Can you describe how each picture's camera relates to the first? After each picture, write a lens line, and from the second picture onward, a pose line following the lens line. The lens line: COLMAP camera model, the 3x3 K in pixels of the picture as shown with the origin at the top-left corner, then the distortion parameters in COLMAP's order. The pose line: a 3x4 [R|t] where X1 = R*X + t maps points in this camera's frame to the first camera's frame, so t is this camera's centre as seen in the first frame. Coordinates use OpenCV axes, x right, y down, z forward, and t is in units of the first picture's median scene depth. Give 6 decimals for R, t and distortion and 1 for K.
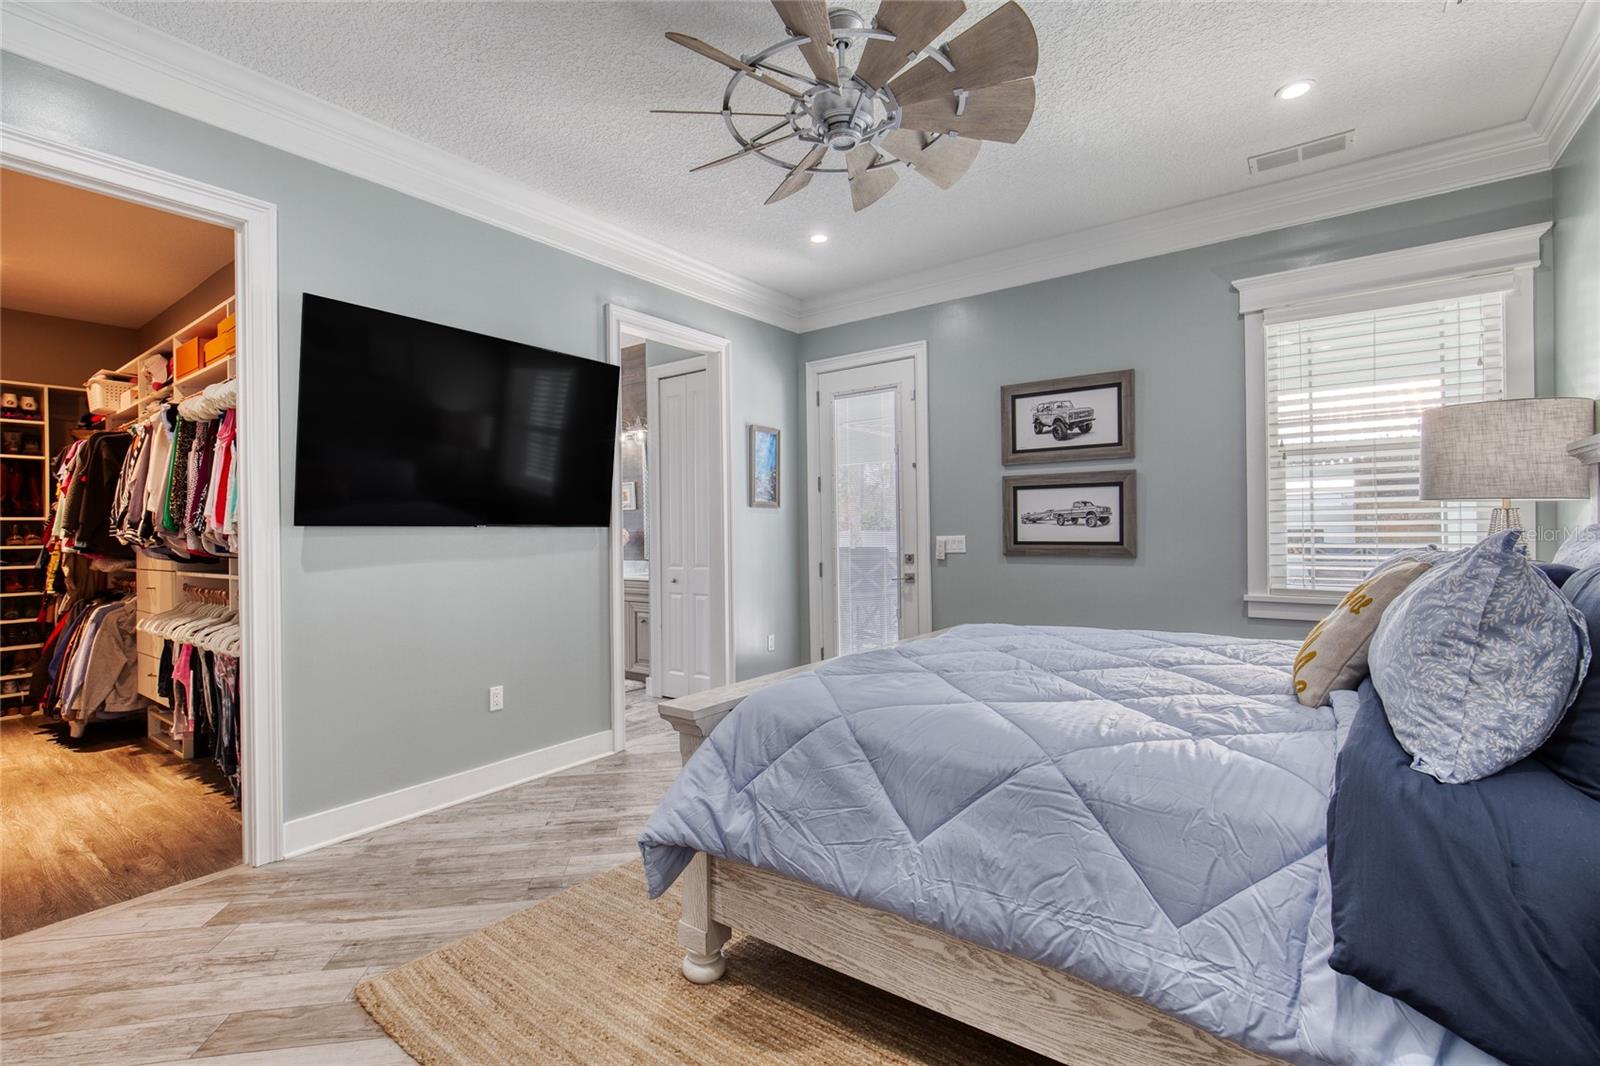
lens RADIAL K [[733.8, 0, 786.3], [0, 733.8, 529.7], [0, 0, 1]] dist [-0.016454, 0.006578]
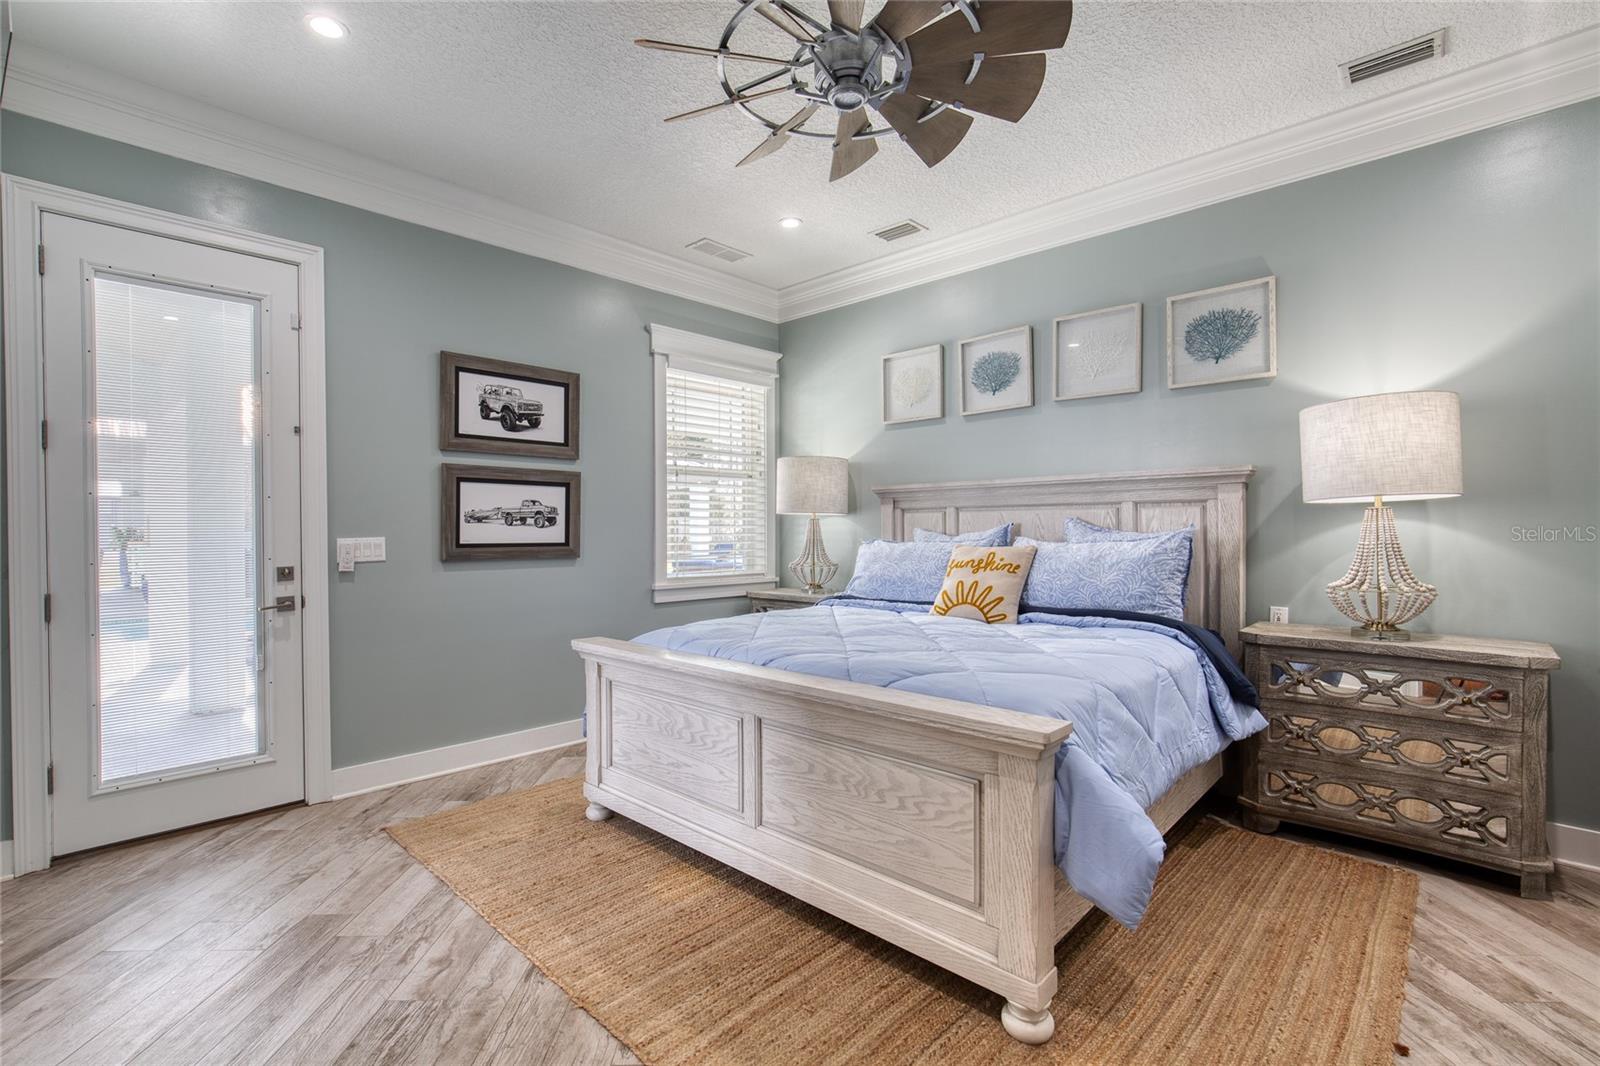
lens RADIAL K [[733.8, 0, 800.9], [0, 733.8, 536.1], [0, 0, 1]] dist [-0.016454, 0.006578]
pose [[0.101920, 0.001581, 0.994791, -0.569339], [0.002486, 0.999995, -0.001844, 0.011648], [-0.994789, 0.002661, 0.101916, 0.648885]]
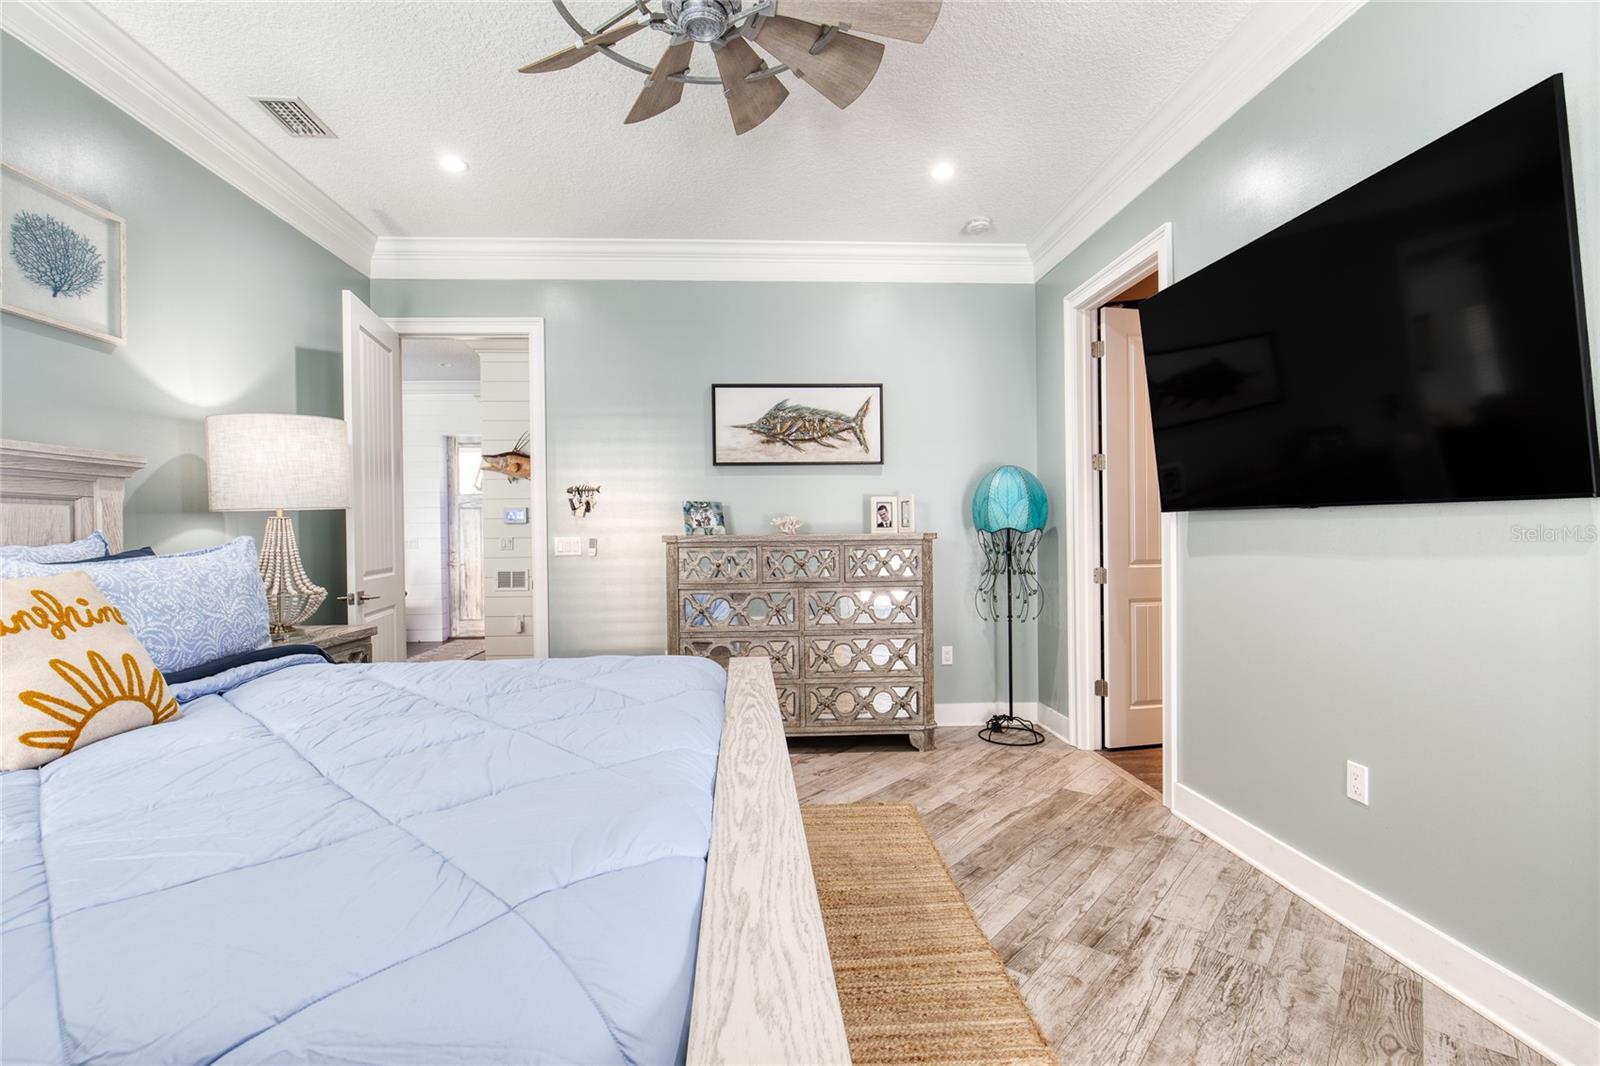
lens RADIAL K [[733.8, 0, 789.9], [0, 733.8, 526.4], [0, 0, 1]] dist [-0.016454, 0.006578]
pose [[-0.764404, 0.015431, -0.644553, 0.351116], [0.020881, 0.999782, -0.000828, 0.003870], [0.644399, -0.014092, -0.764559, 1.115782]]
